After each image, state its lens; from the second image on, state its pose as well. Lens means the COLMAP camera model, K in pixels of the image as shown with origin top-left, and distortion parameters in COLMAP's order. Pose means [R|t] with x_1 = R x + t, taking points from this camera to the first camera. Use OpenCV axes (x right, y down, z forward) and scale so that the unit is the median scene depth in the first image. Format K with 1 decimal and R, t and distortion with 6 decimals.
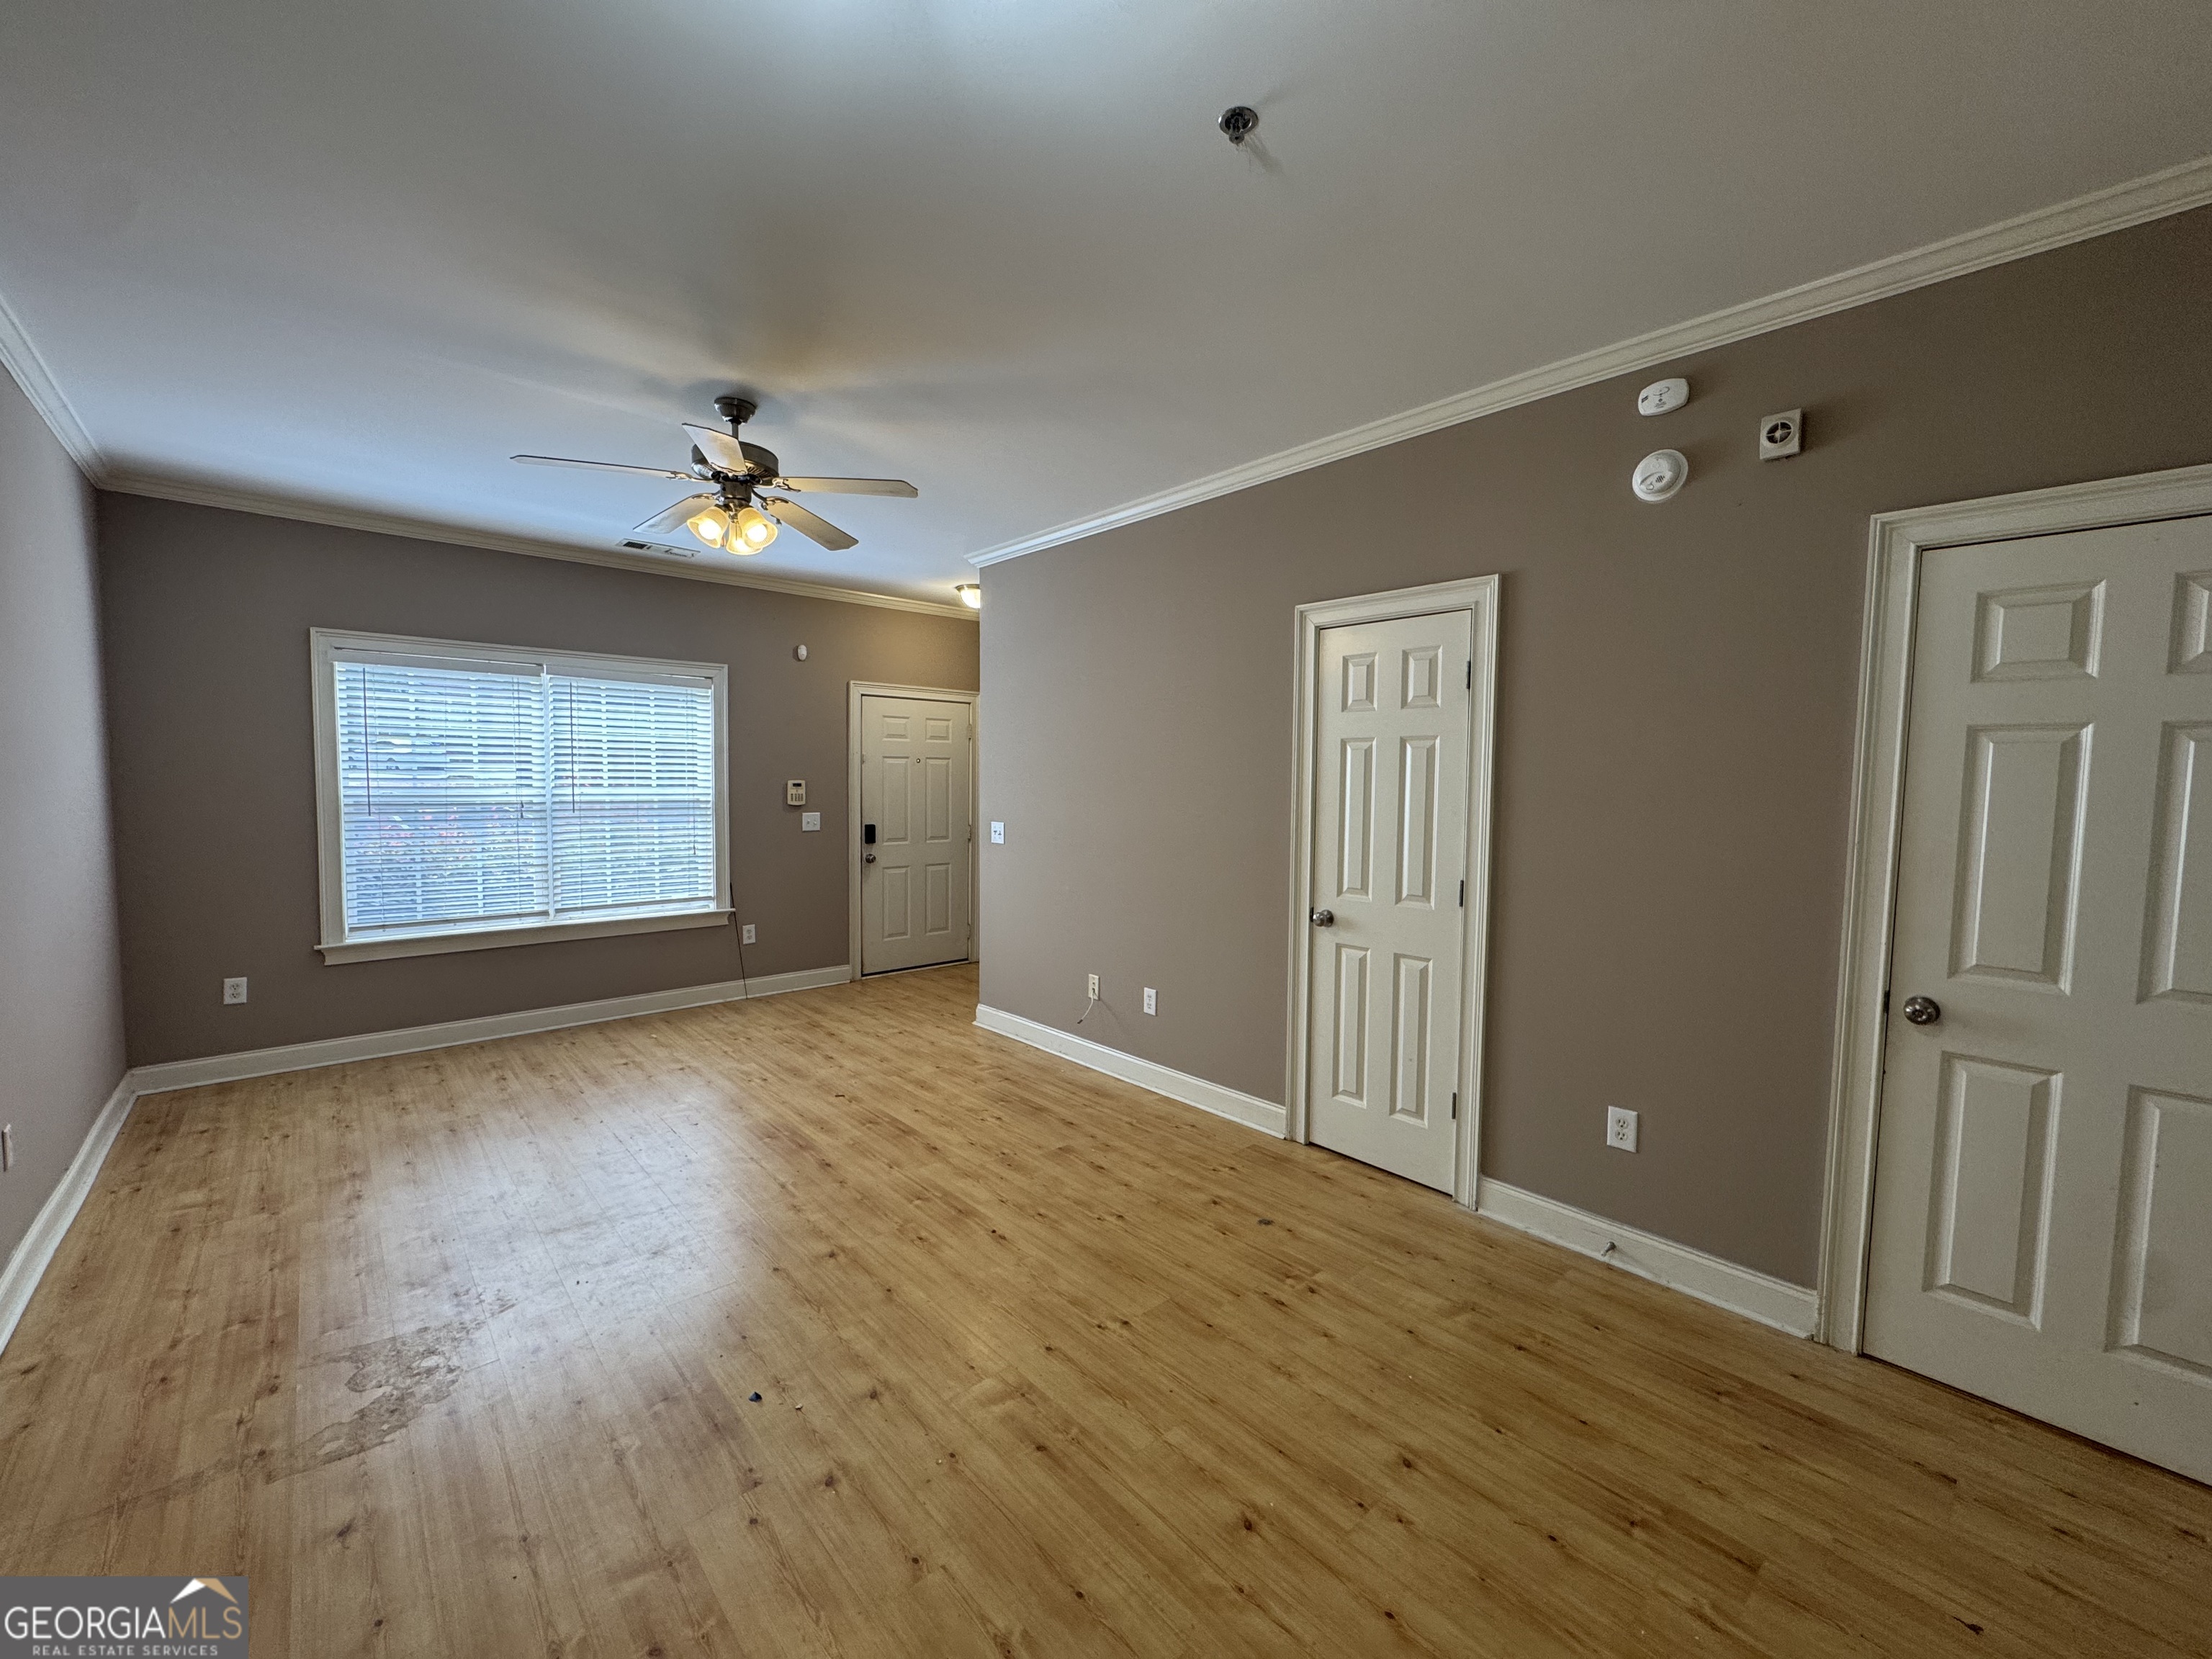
lens RADIAL K [[881.8, 0, 1091.1], [0, 881.8, 836.5], [0, 0, 1]] dist [-0.004982, 0.000250]
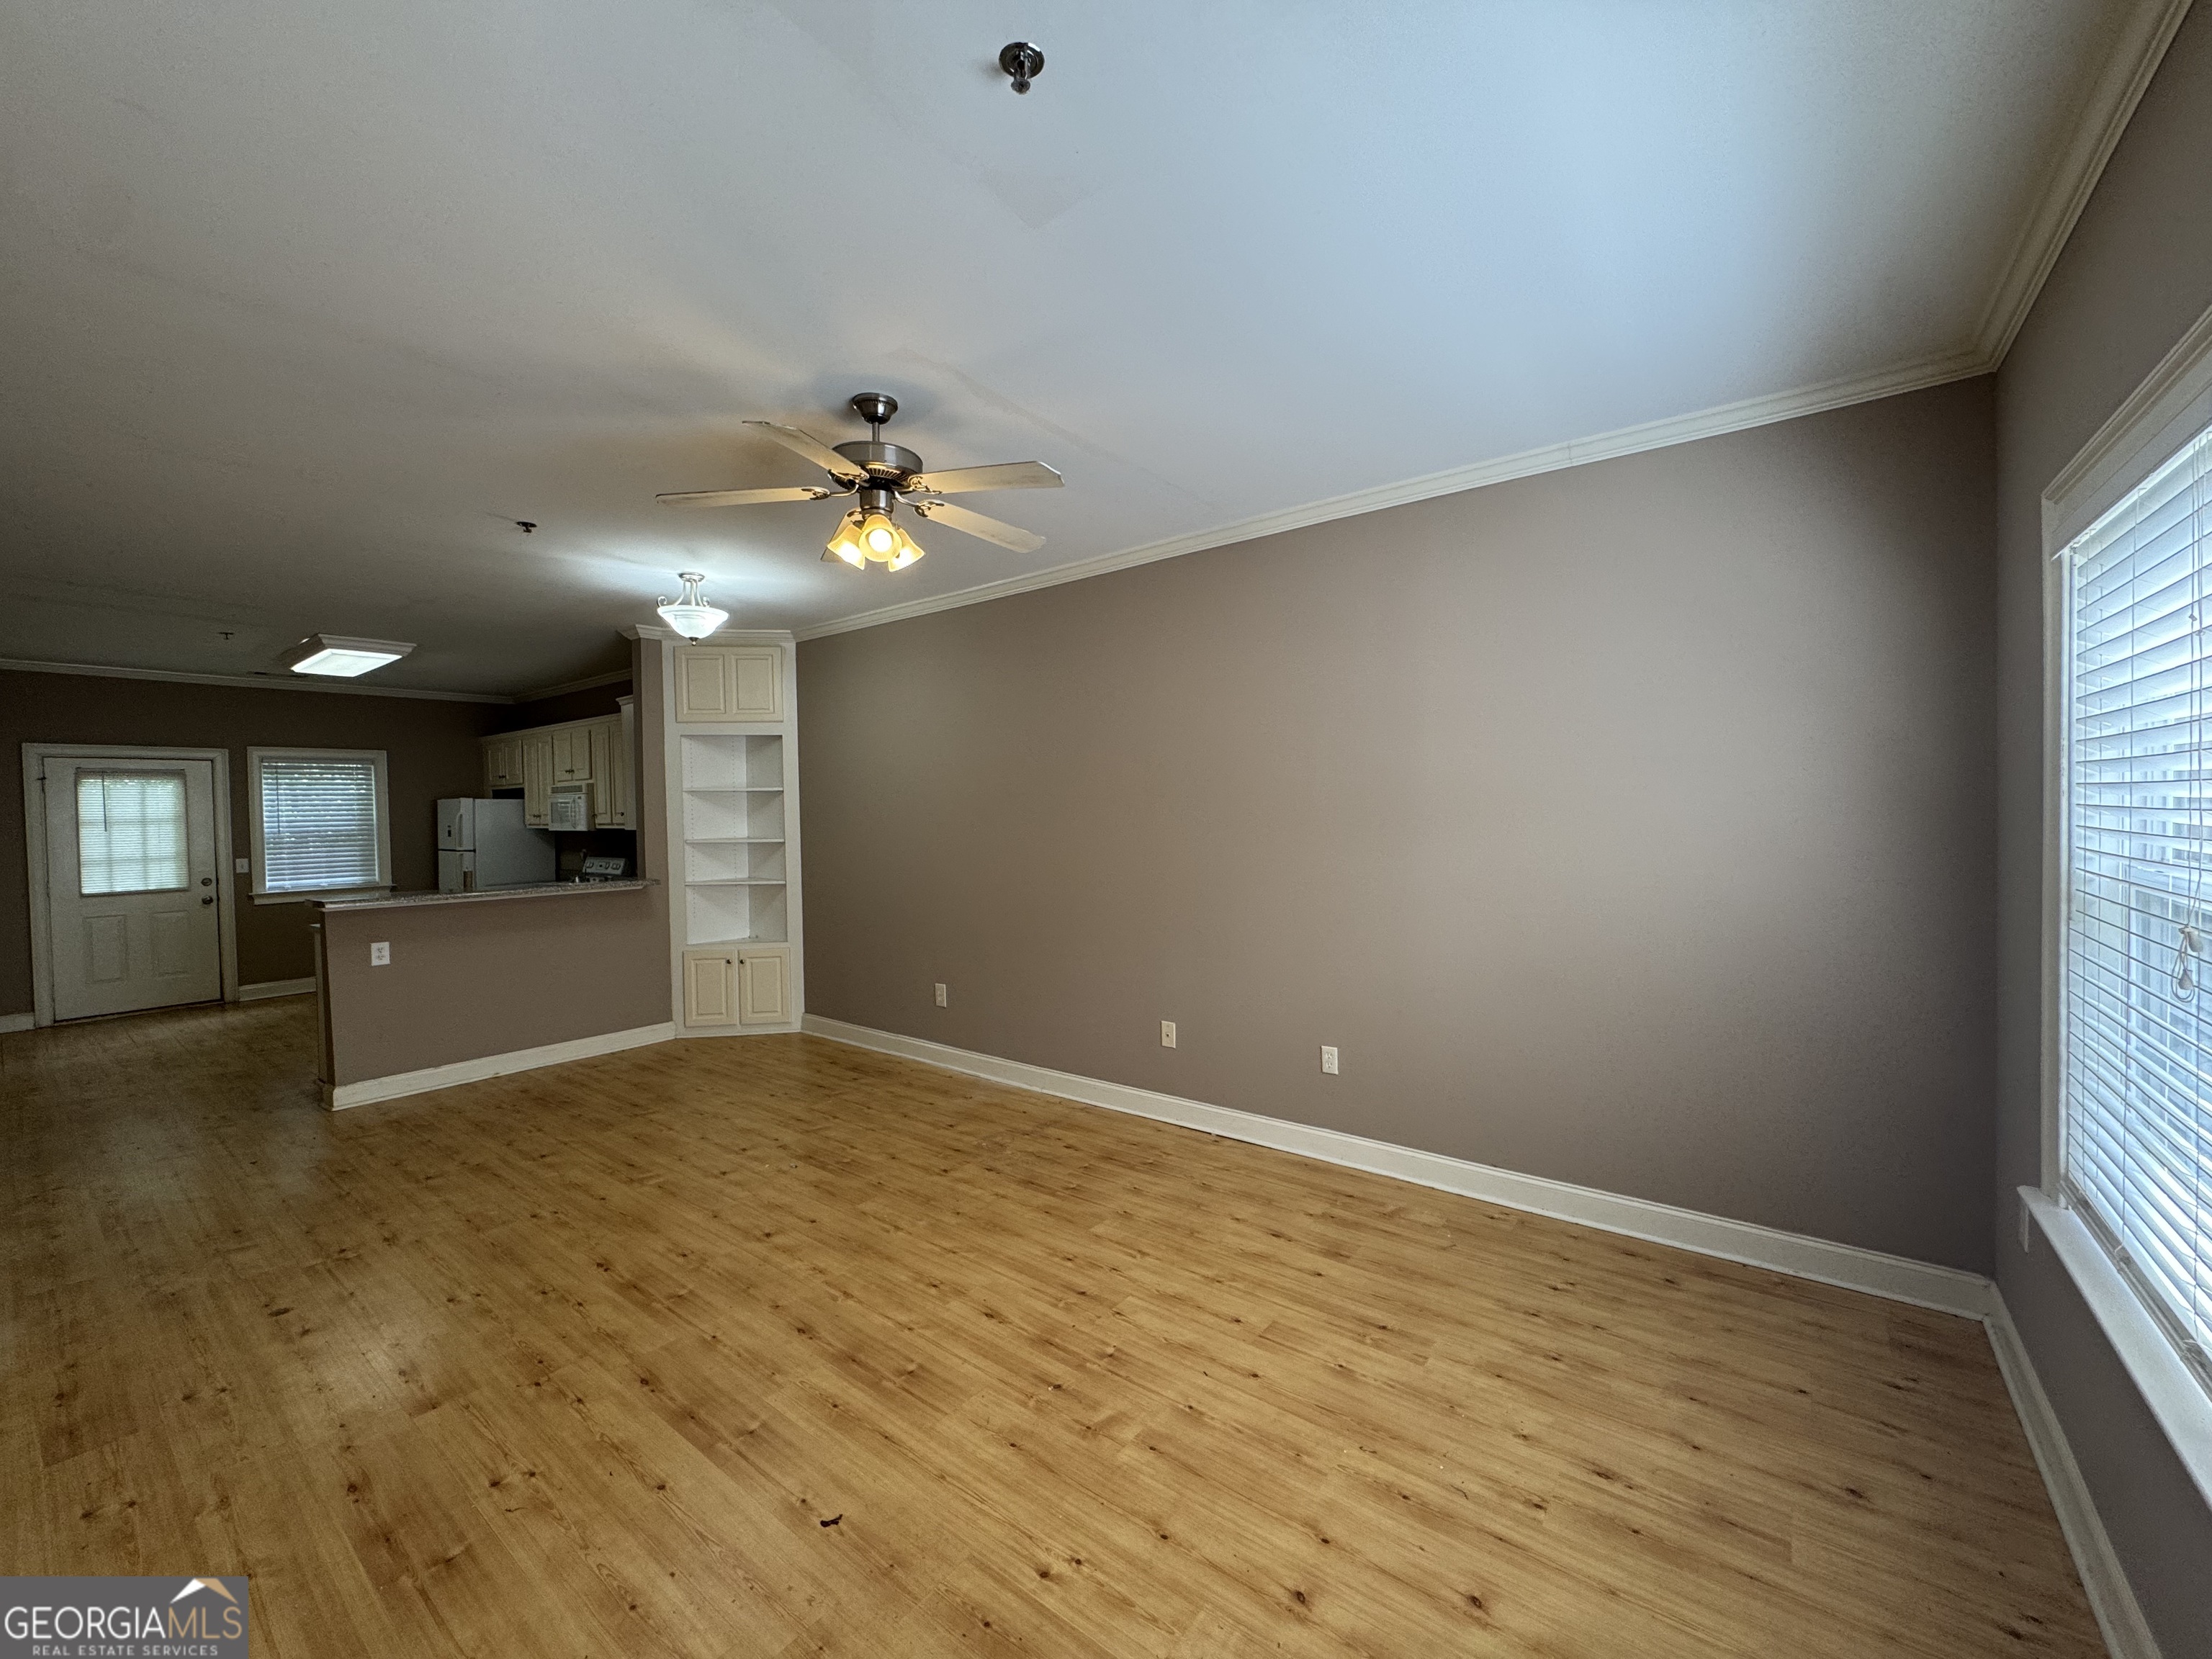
lens RADIAL K [[881.8, 0, 1112.2], [0, 881.8, 825.7], [0, 0, 1]] dist [-0.004982, 0.000250]
pose [[-0.979562, 0.009511, -0.200919, -0.420955], [-0.008581, 0.995996, 0.088981, -0.140429], [0.200960, 0.088886, -0.975558, 1.794410]]
